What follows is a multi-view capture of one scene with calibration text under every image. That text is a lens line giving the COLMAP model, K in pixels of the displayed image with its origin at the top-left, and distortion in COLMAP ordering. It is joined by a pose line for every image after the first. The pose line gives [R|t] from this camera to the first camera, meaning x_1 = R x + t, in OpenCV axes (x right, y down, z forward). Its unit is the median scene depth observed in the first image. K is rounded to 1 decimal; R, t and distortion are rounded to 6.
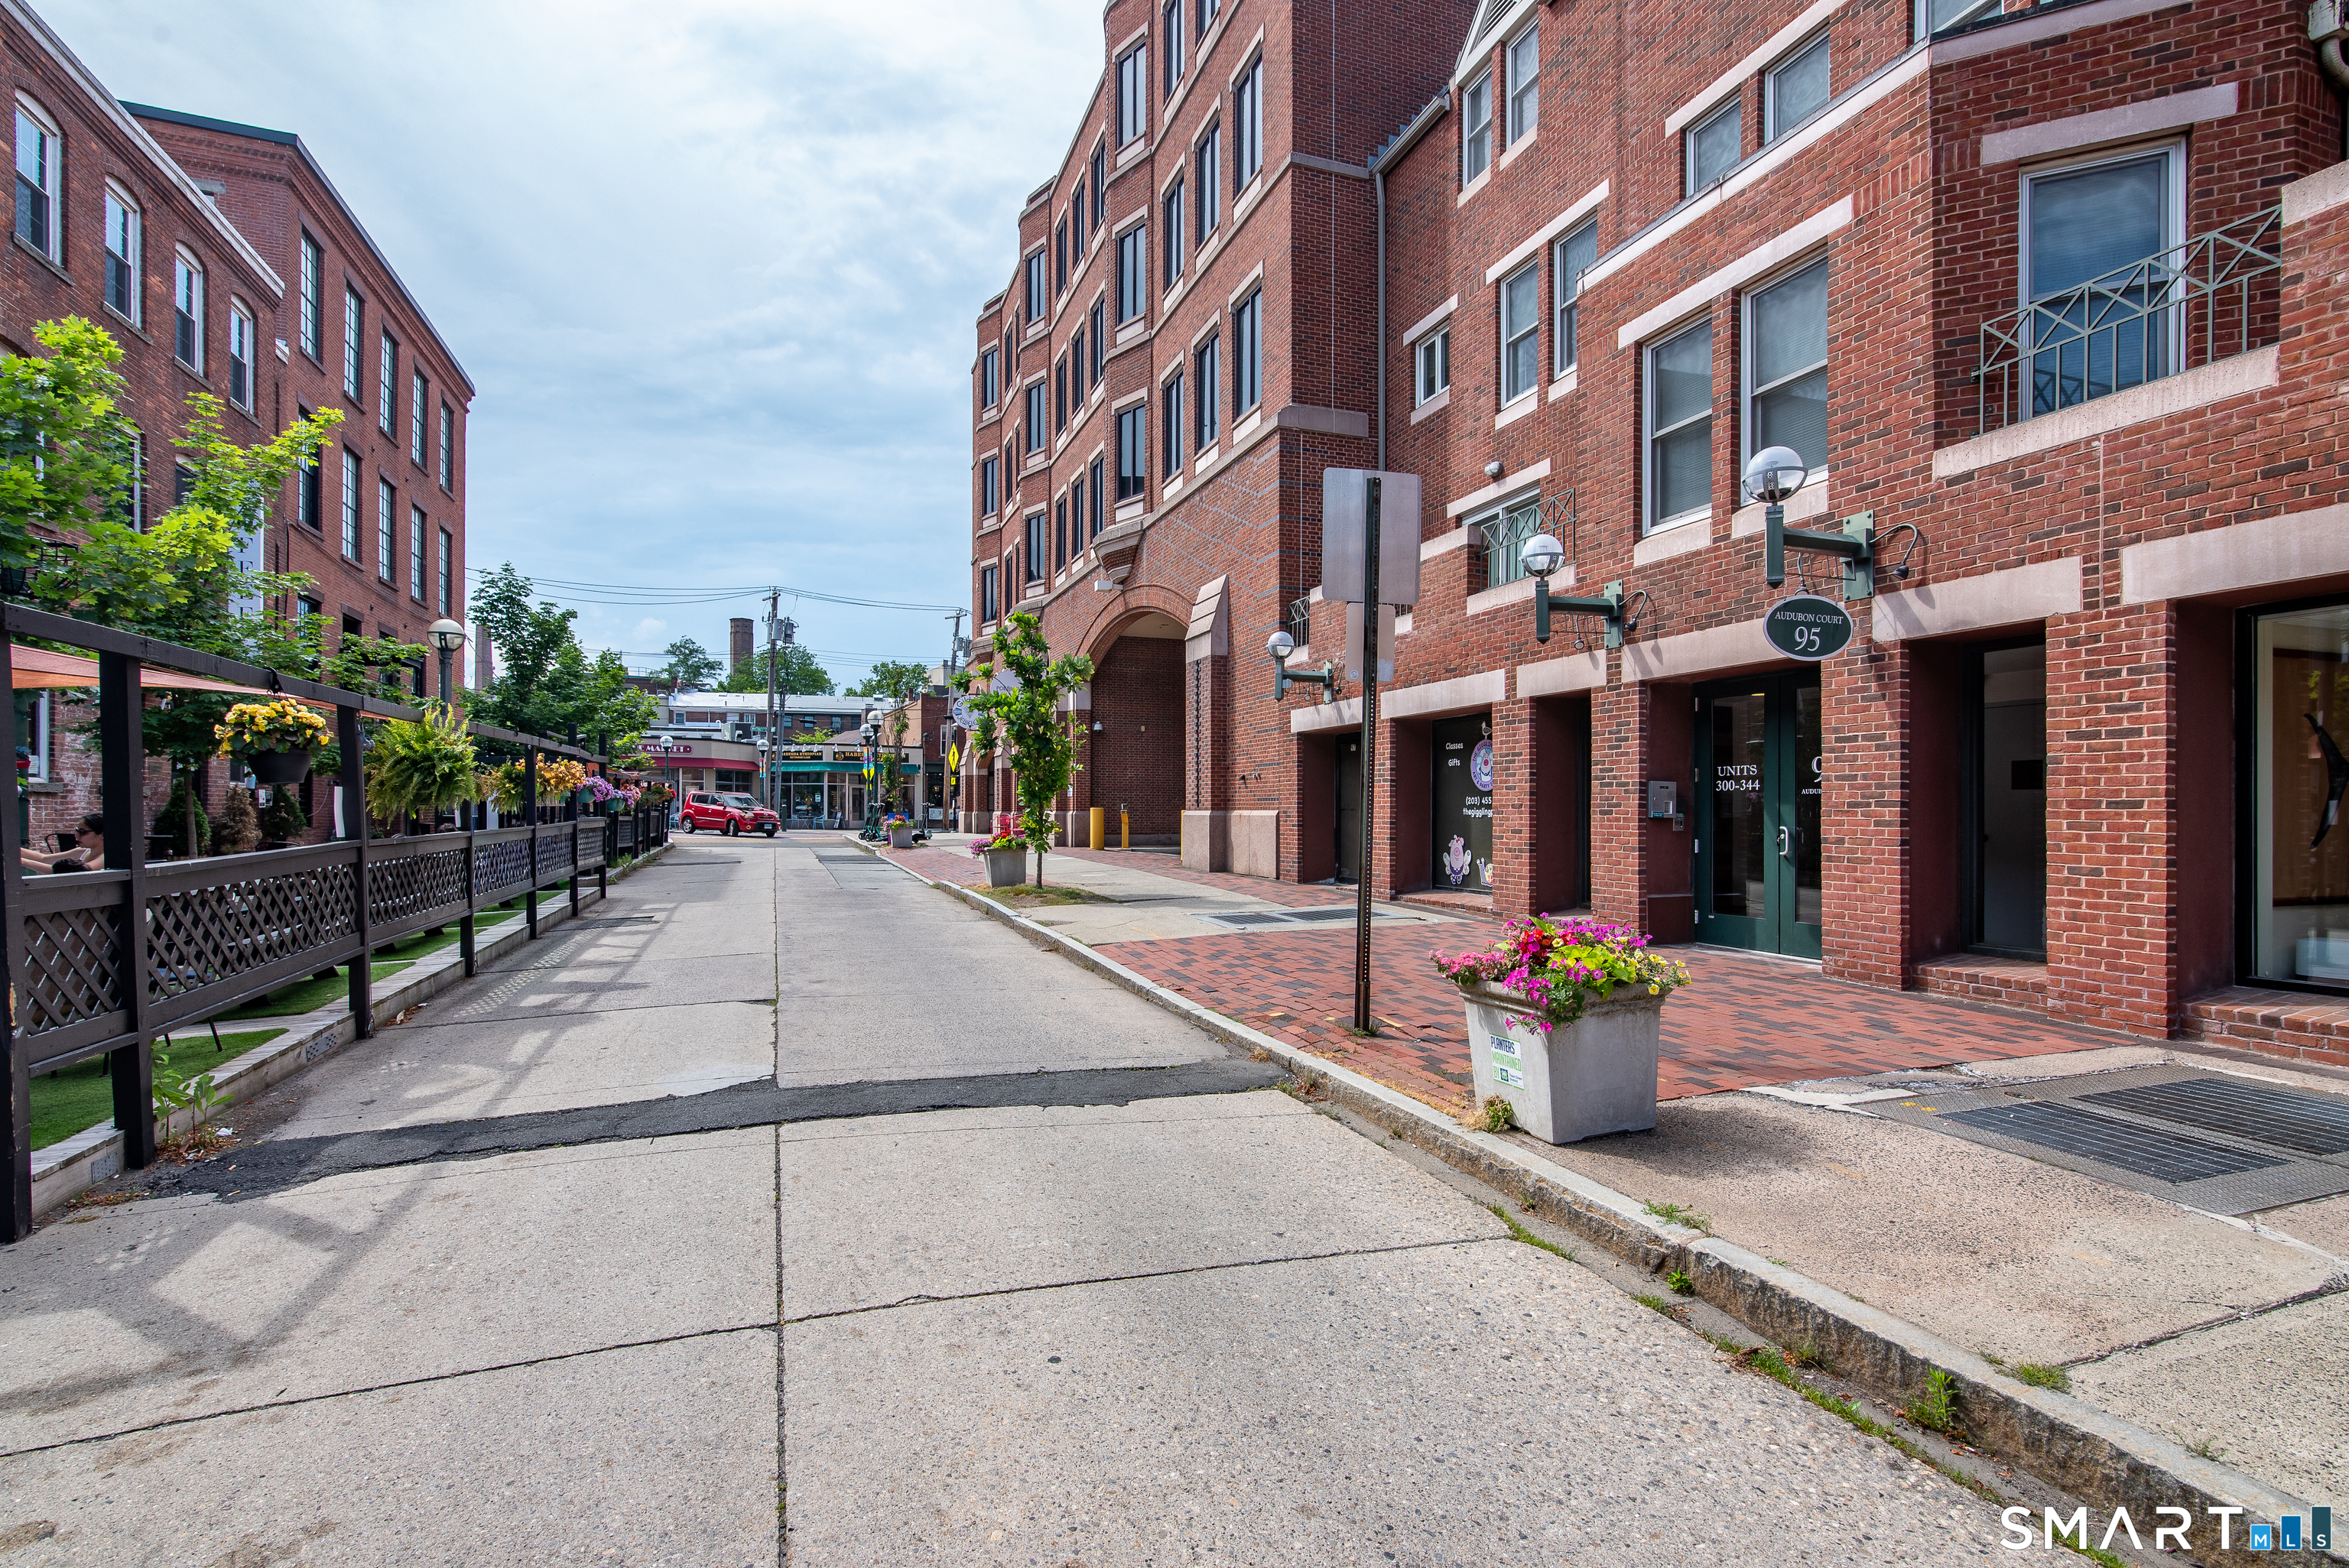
lens RADIAL K [[1070.8, 0, 1175.0], [0, 1070.8, 799.9], [0, 0, 1]] dist [0.002912, -0.000738]
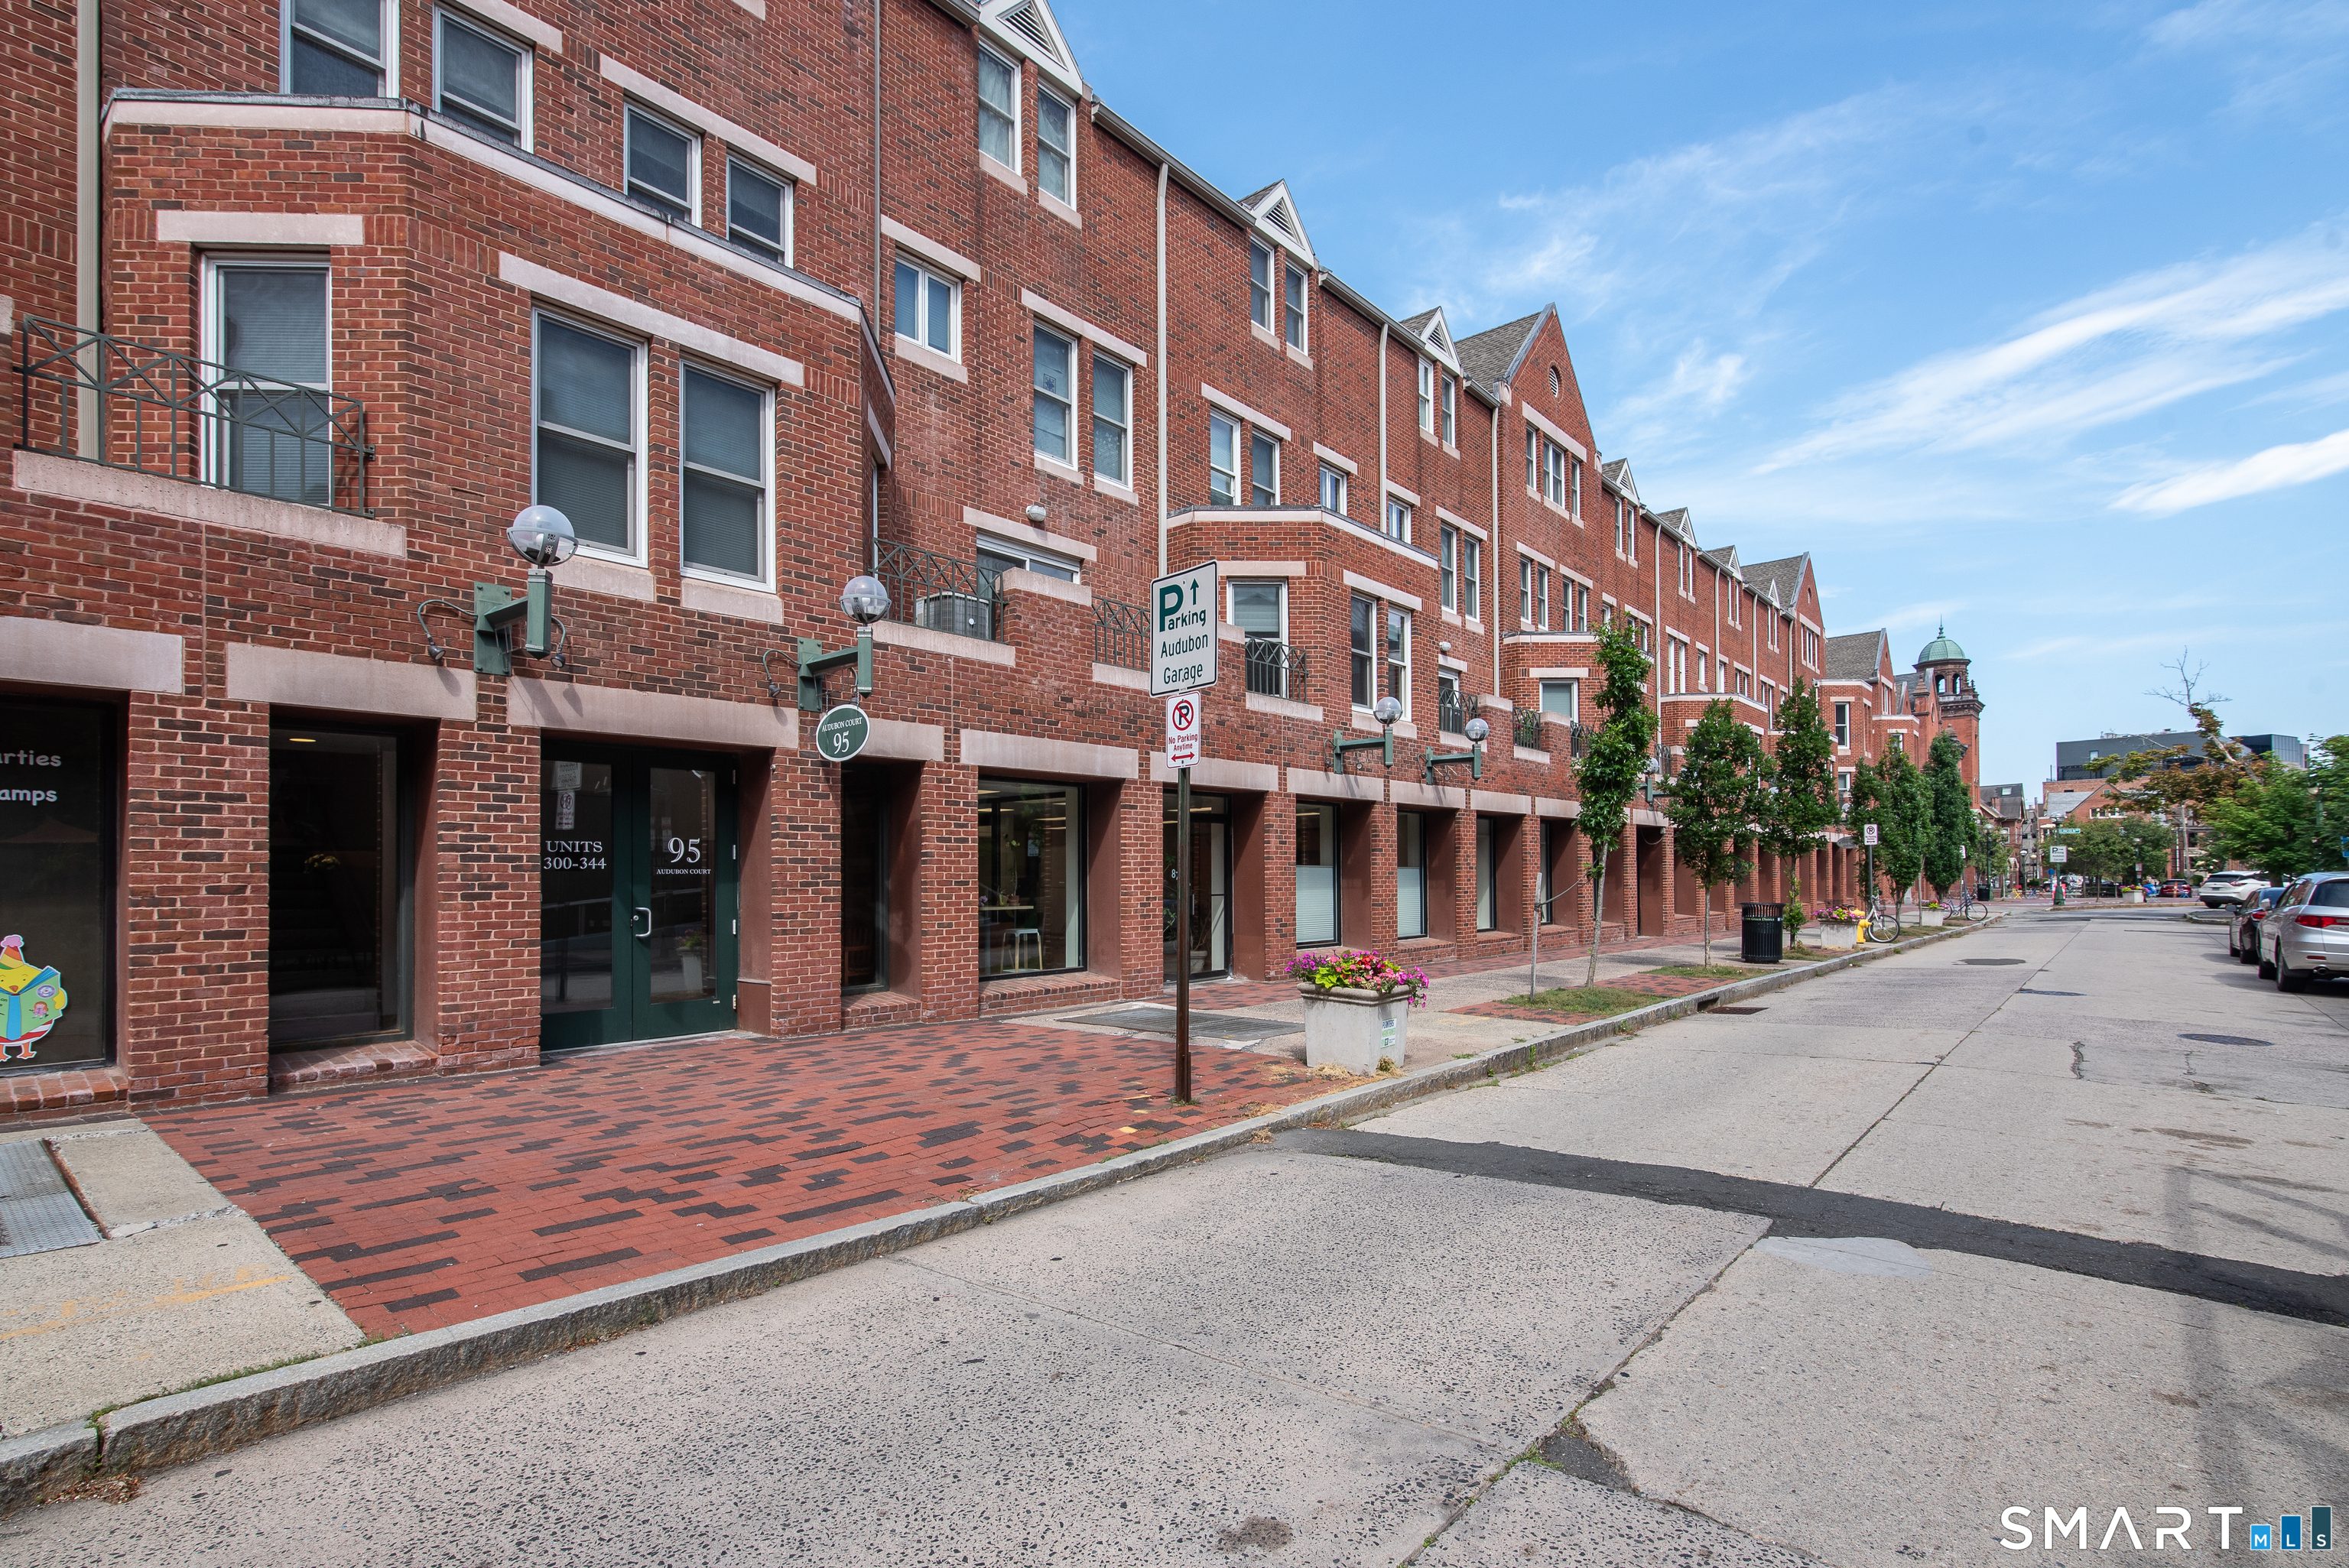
lens RADIAL K [[1070.8, 0, 1168.4], [0, 1070.8, 869.8], [0, 0, 1]] dist [0.002912, -0.000738]
pose [[-0.465995, 0.011918, 0.884707, -0.588653], [0.001776, 0.999920, -0.012535, 0.004106], [-0.884786, -0.004270, -0.465979, 1.190694]]
